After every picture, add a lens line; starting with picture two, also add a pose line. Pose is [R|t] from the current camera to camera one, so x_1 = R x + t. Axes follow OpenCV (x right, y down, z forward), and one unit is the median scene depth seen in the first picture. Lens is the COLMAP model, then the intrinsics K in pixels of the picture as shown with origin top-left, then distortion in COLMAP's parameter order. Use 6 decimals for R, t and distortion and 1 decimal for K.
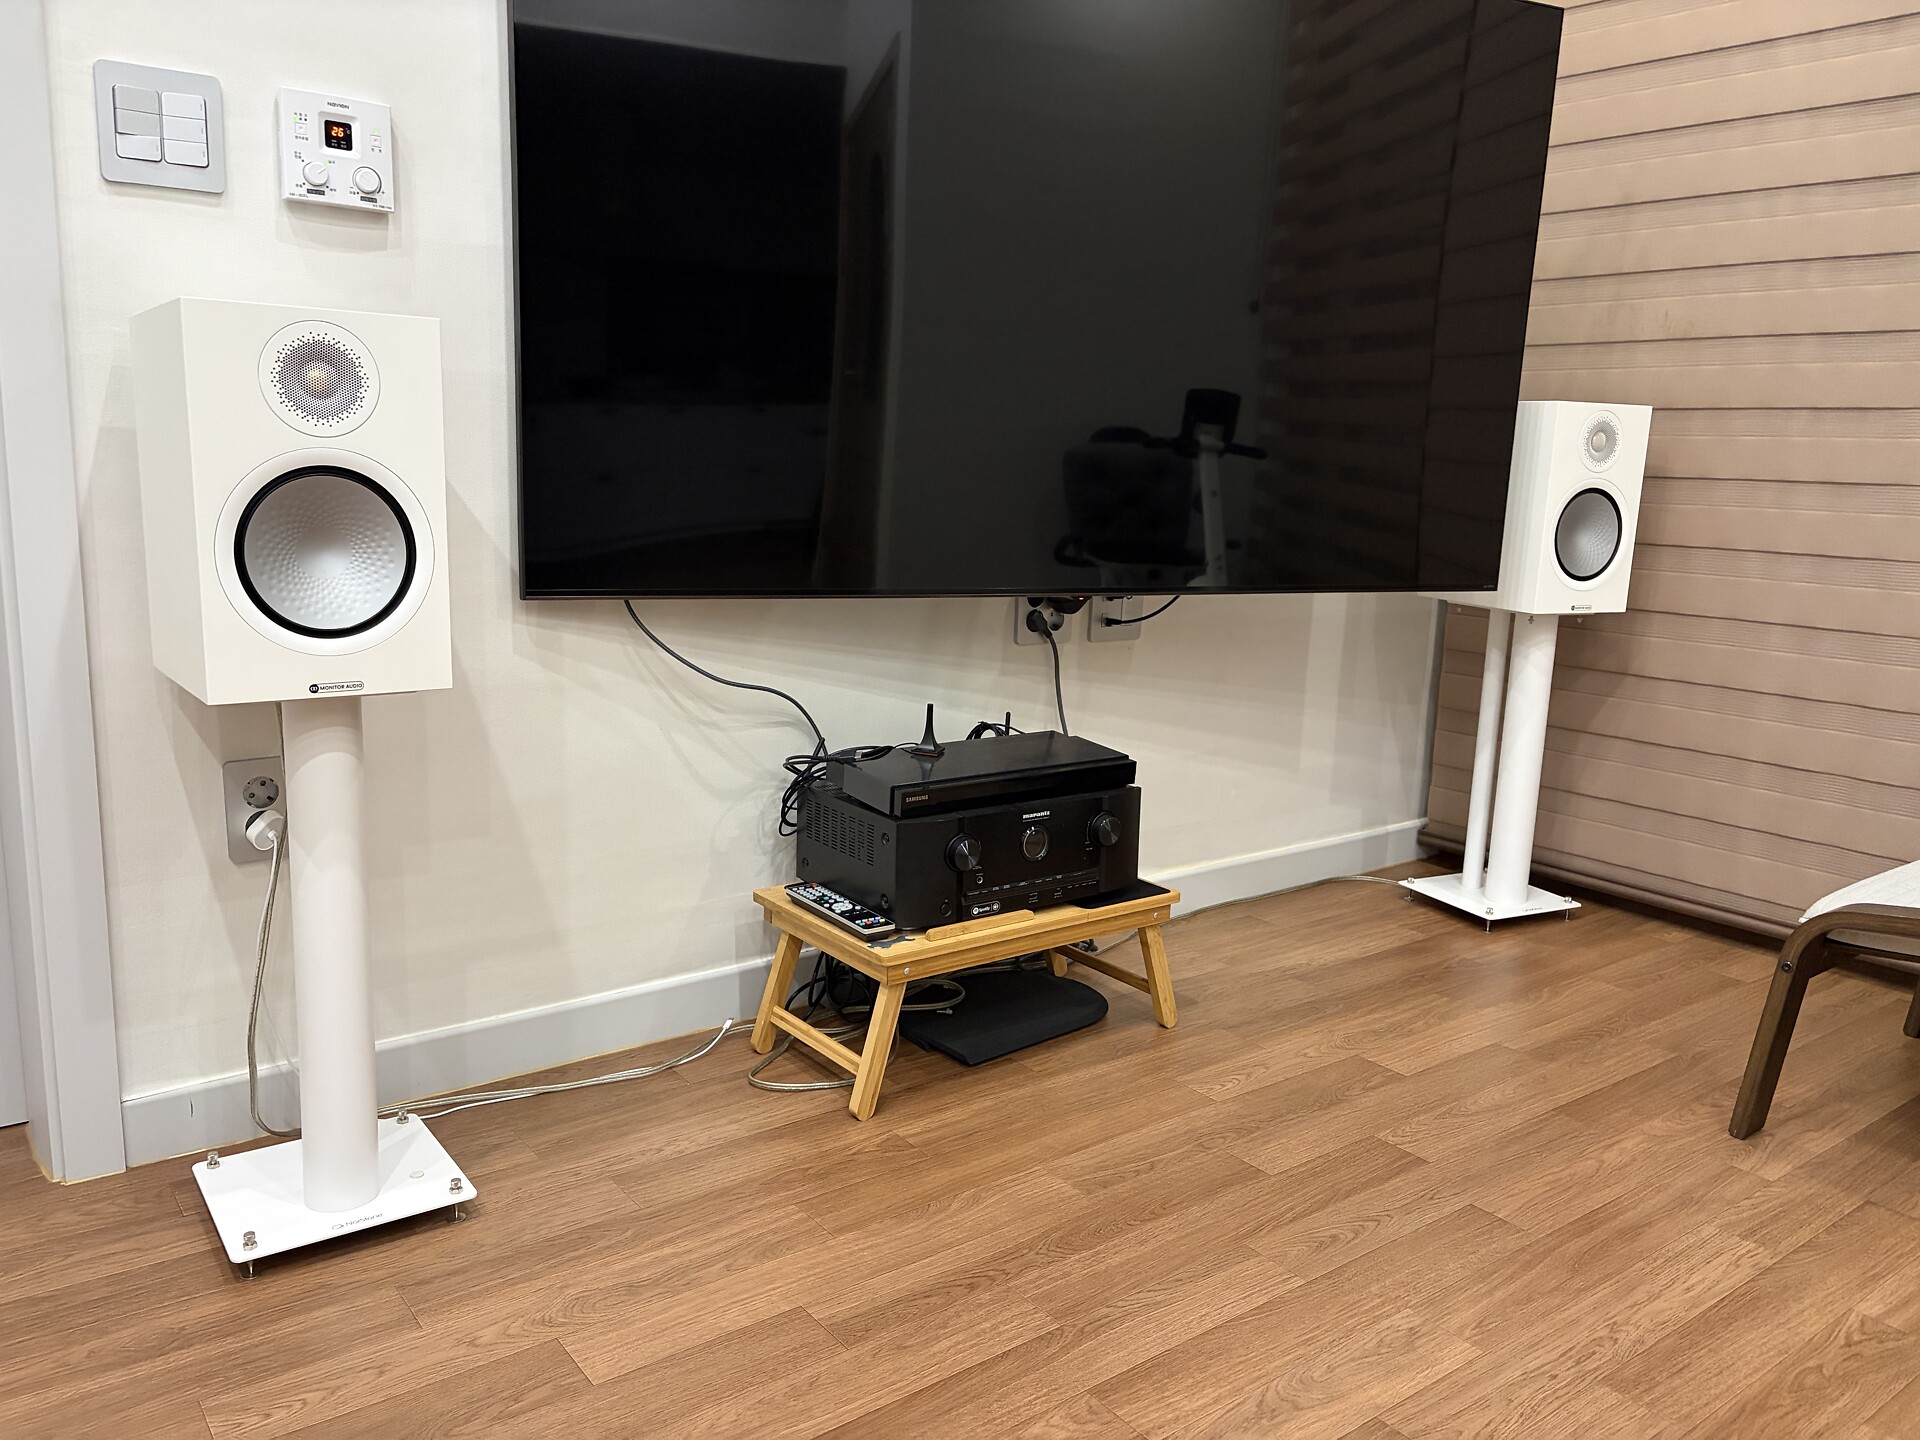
lens RADIAL K [[1453.5, 0, 961.9], [0, 1453.5, 712.1], [0, 0, 1]] dist [0.049210, -0.056955]
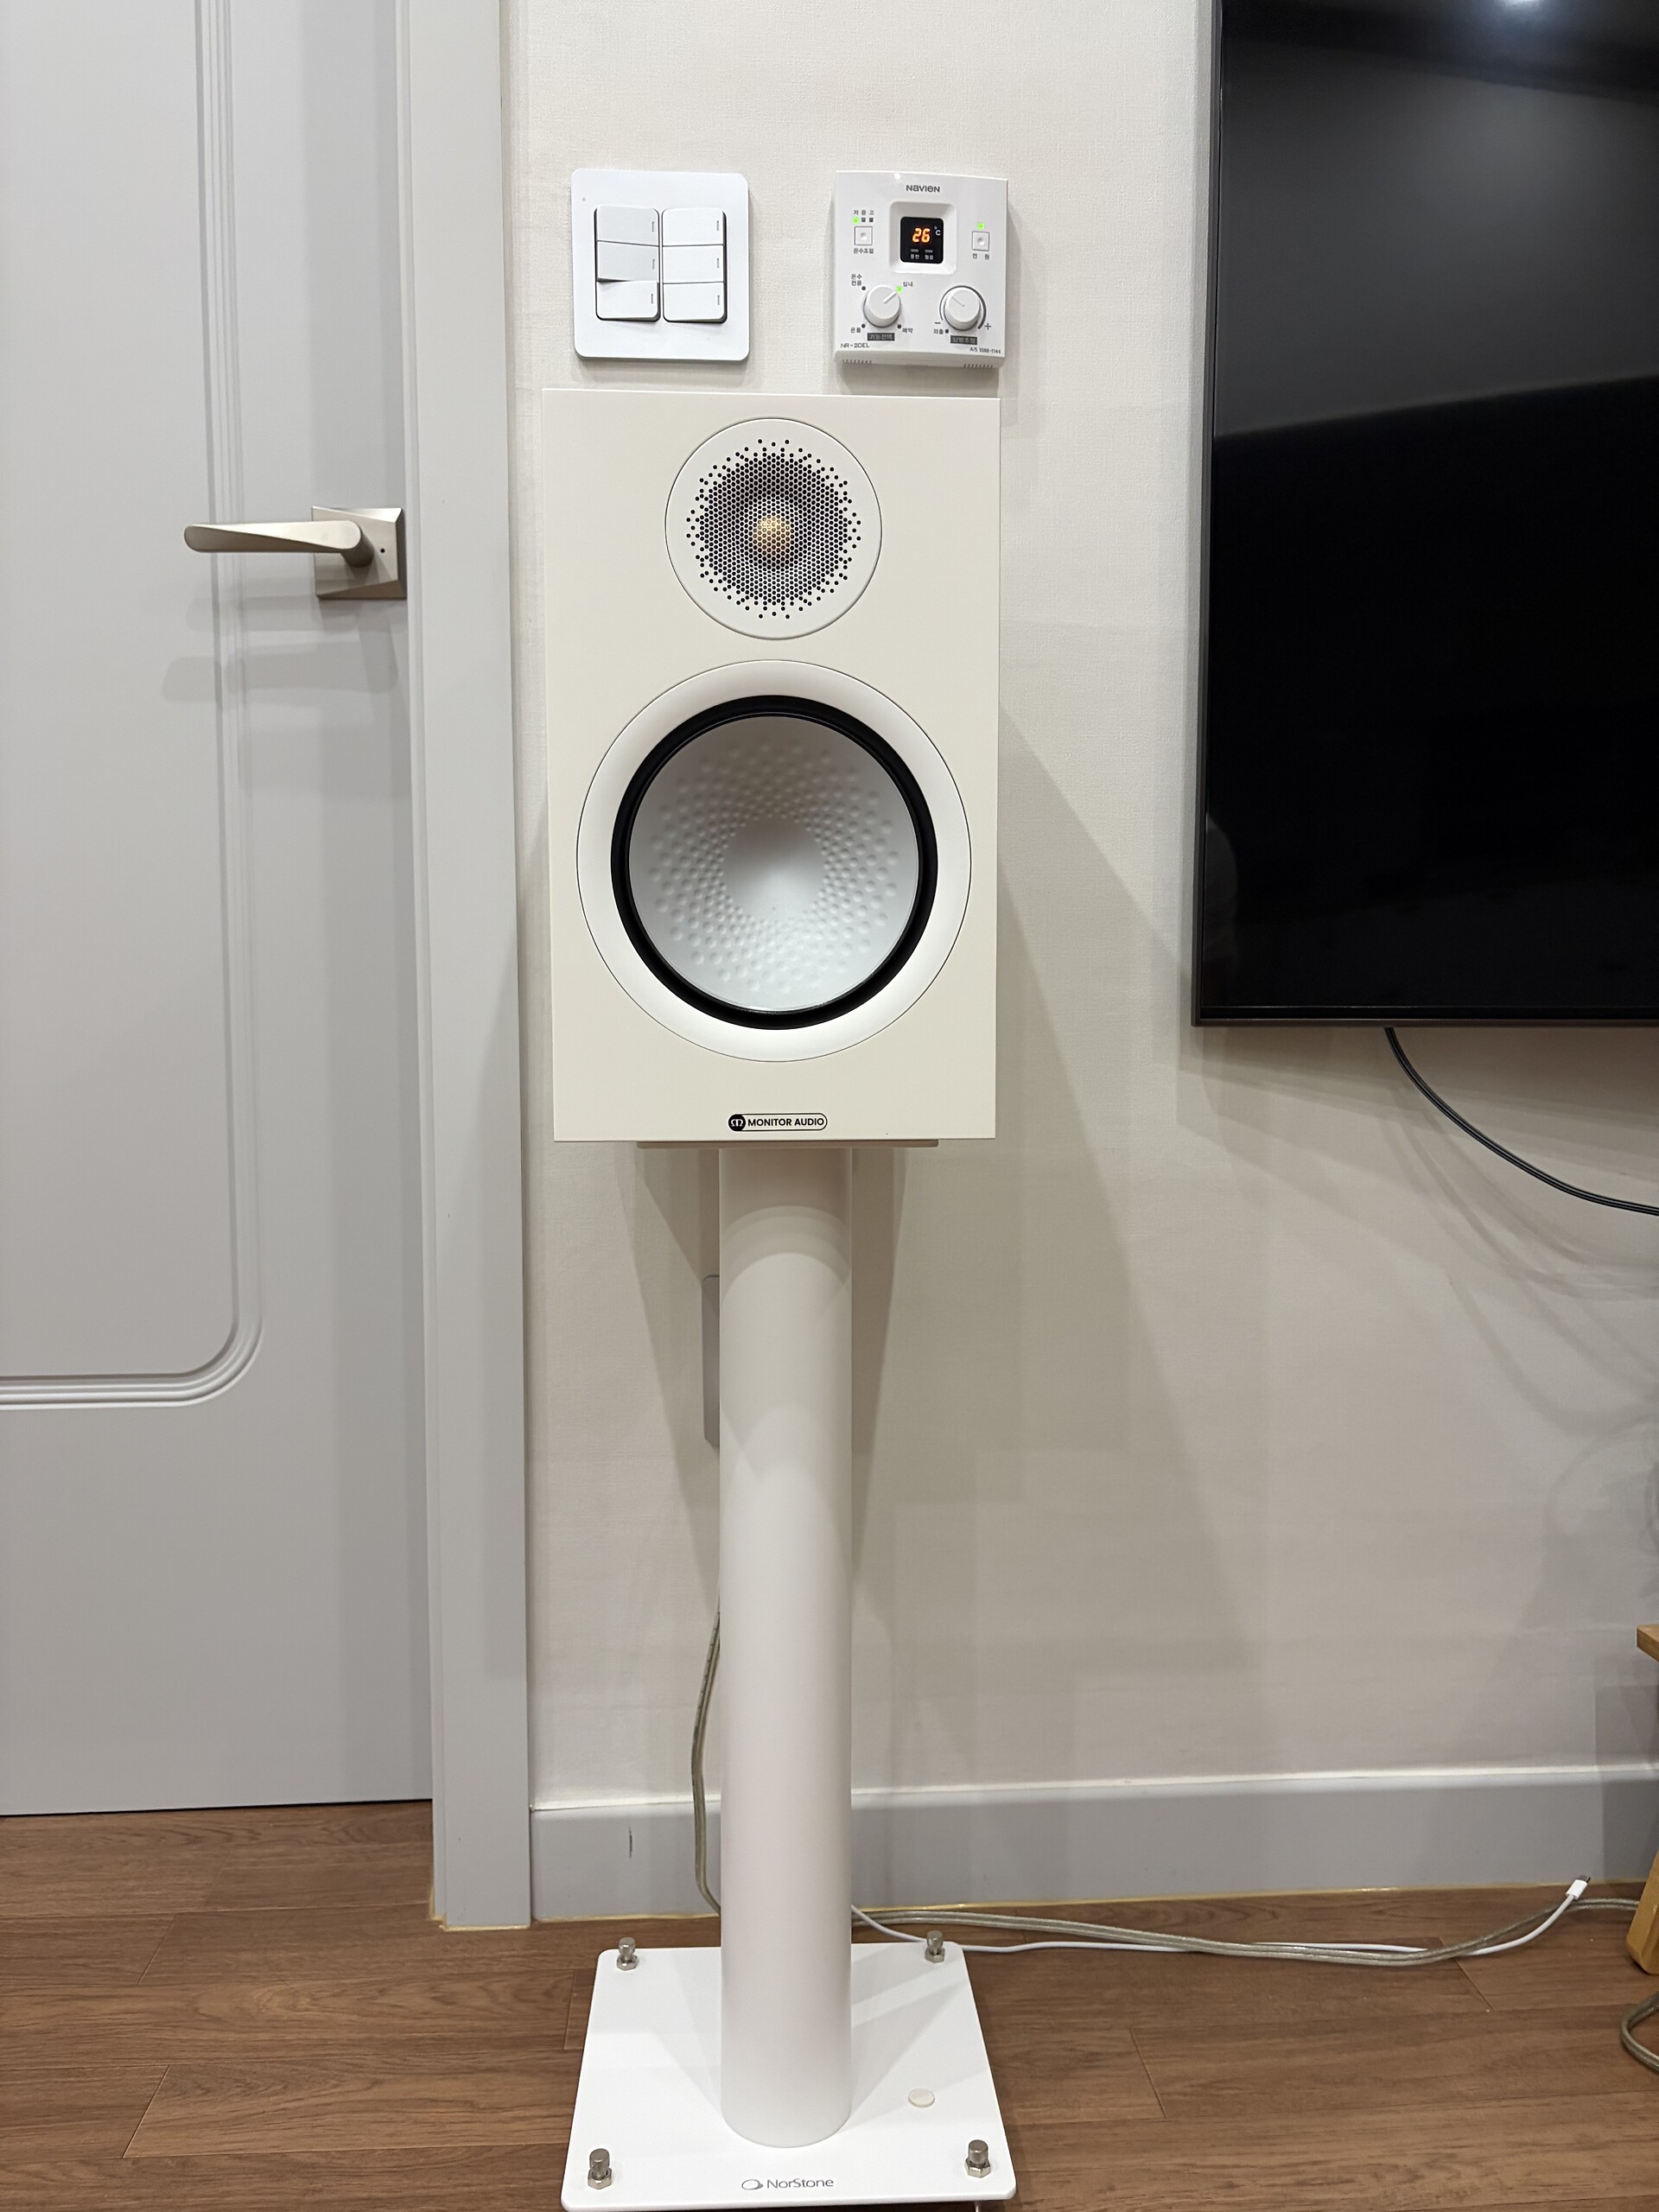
lens RADIAL K [[1674.5, 0, 834.6], [0, 1674.5, 1112.5], [0, 0, 1]] dist [0.049210, -0.056955]
pose [[0.836748, 0.005629, -0.547560, -0.072307], [-0.070231, 0.992792, -0.097116, 0.030321], [0.543066, 0.119717, 0.831112, 0.438583]]
